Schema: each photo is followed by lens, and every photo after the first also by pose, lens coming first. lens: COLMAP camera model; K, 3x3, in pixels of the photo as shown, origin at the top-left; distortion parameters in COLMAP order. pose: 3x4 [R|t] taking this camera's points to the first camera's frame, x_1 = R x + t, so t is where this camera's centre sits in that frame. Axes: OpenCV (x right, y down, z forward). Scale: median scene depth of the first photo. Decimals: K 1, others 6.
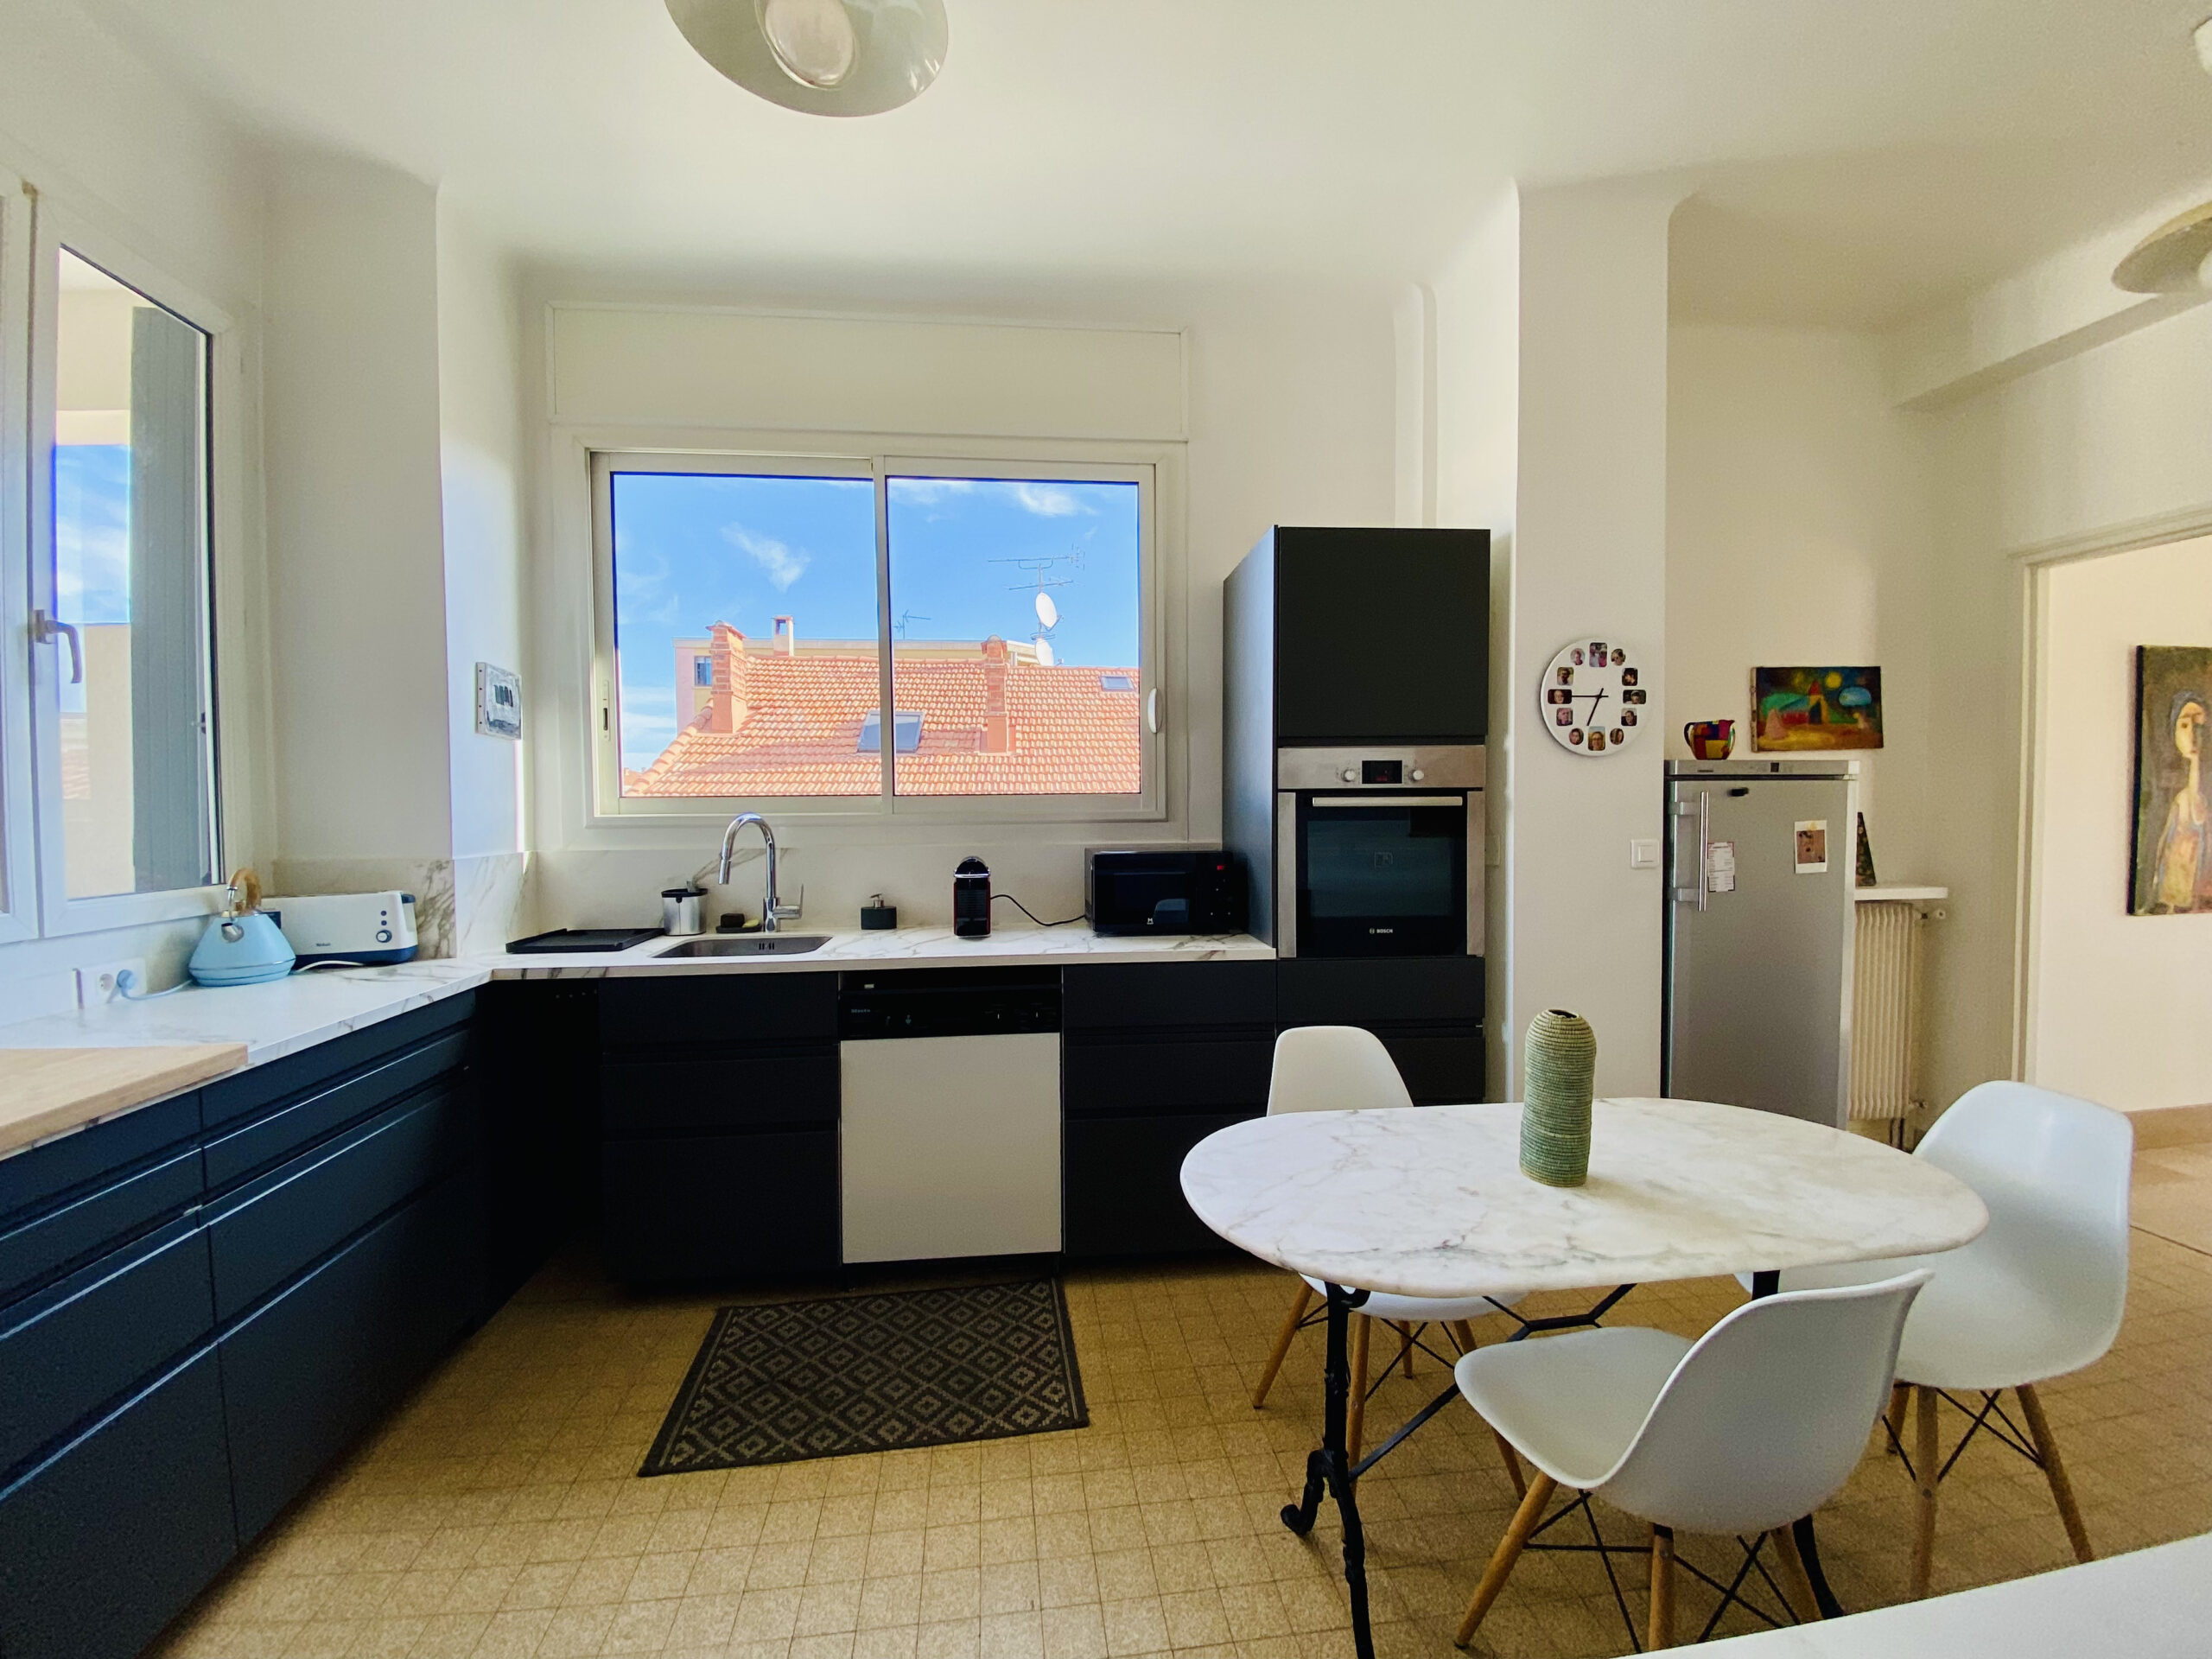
lens RADIAL K [[884.5, 0, 1098.1], [0, 884.5, 828.3], [0, 0, 1]] dist [0.015469, -0.019024]
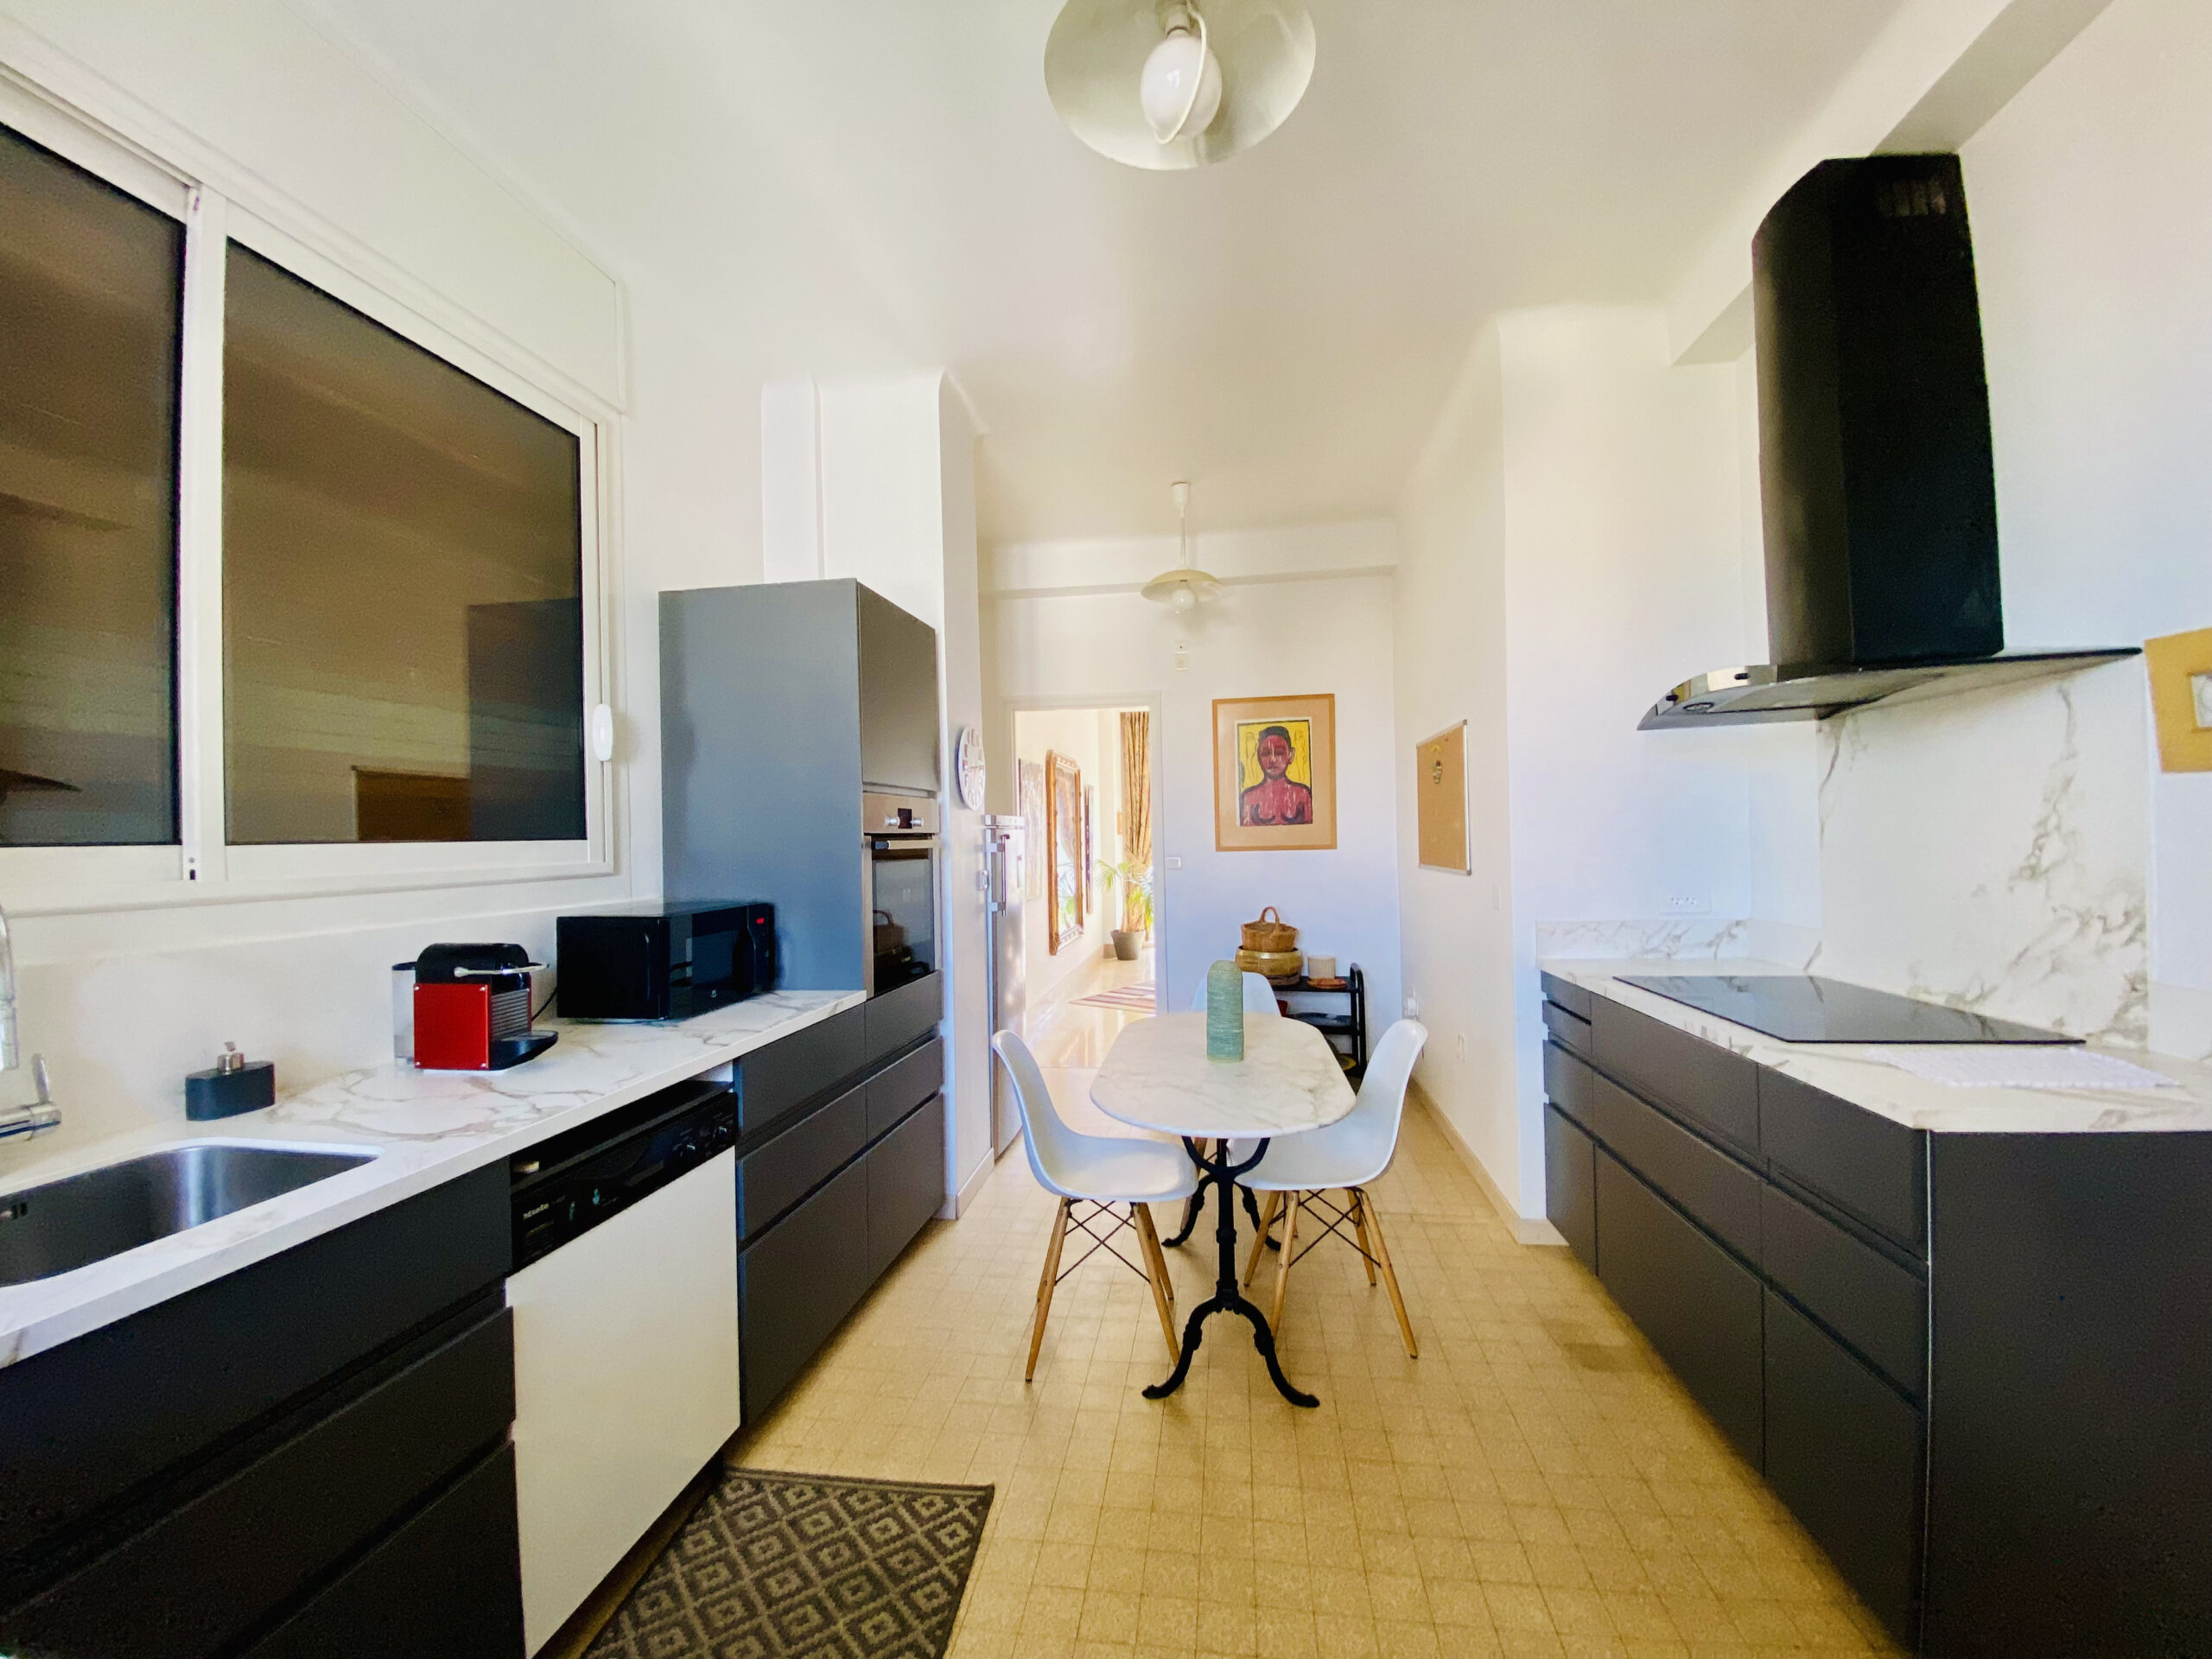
lens RADIAL K [[884.5, 0, 1098.1], [0, 884.5, 828.3], [0, 0, 1]] dist [0.015469, -0.019024]
pose [[0.273135, 0.010788, 0.961915, -0.732122], [0.048308, 0.998522, -0.024916, -0.013054], [-0.960762, 0.053273, 0.272210, 0.470344]]
